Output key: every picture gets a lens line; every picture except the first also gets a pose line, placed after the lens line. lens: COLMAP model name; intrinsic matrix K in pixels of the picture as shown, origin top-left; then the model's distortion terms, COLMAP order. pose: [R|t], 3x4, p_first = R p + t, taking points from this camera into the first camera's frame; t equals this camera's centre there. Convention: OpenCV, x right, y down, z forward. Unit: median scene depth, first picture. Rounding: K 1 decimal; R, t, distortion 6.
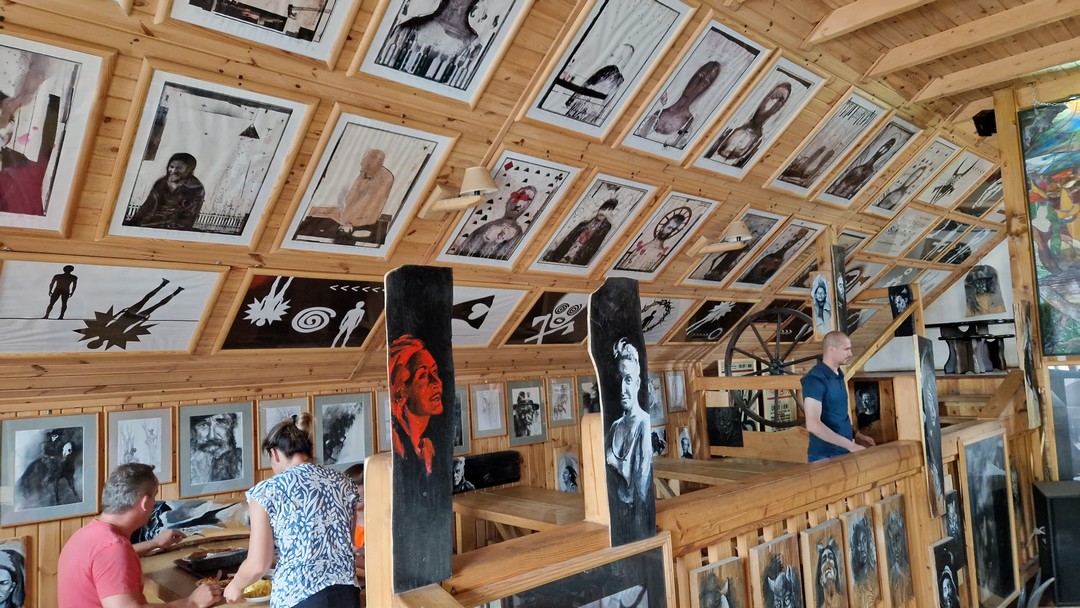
lens RADIAL K [[725.3, 0, 551.4], [0, 725.3, 303.3], [0, 0, 1]] dist [0.061119, -0.052693]
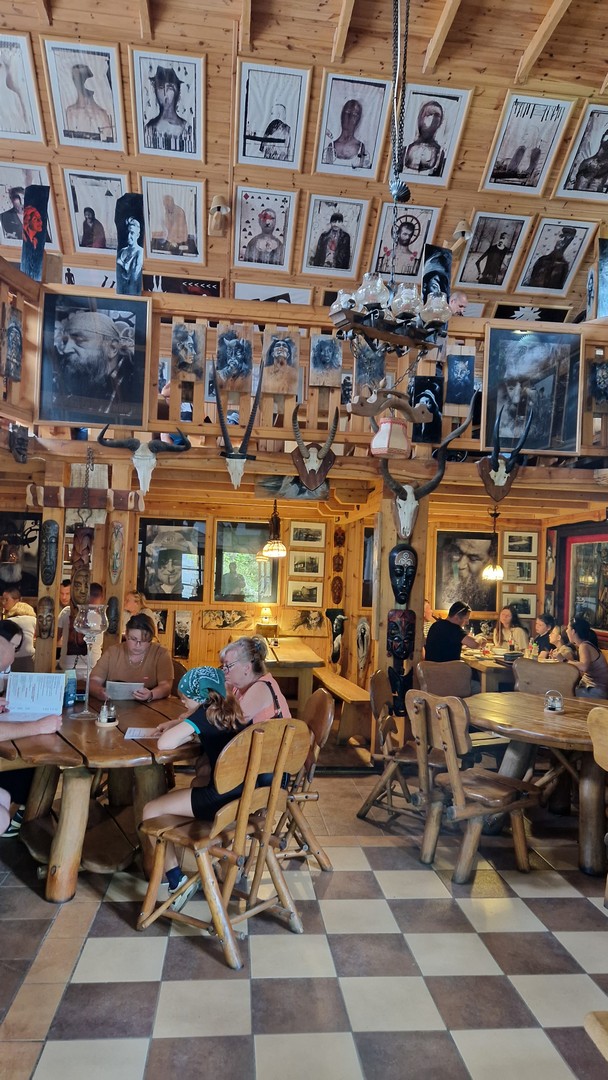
lens RADIAL K [[725.3, 0, 307.1], [0, 725.3, 561.7], [0, 0, 1]] dist [0.061119, -0.052693]
pose [[0.782089, 0.065569, -0.619707, 0.871184], [-0.026360, 0.997040, 0.072226, 0.405872], [0.622609, -0.040152, 0.781502, -0.264071]]
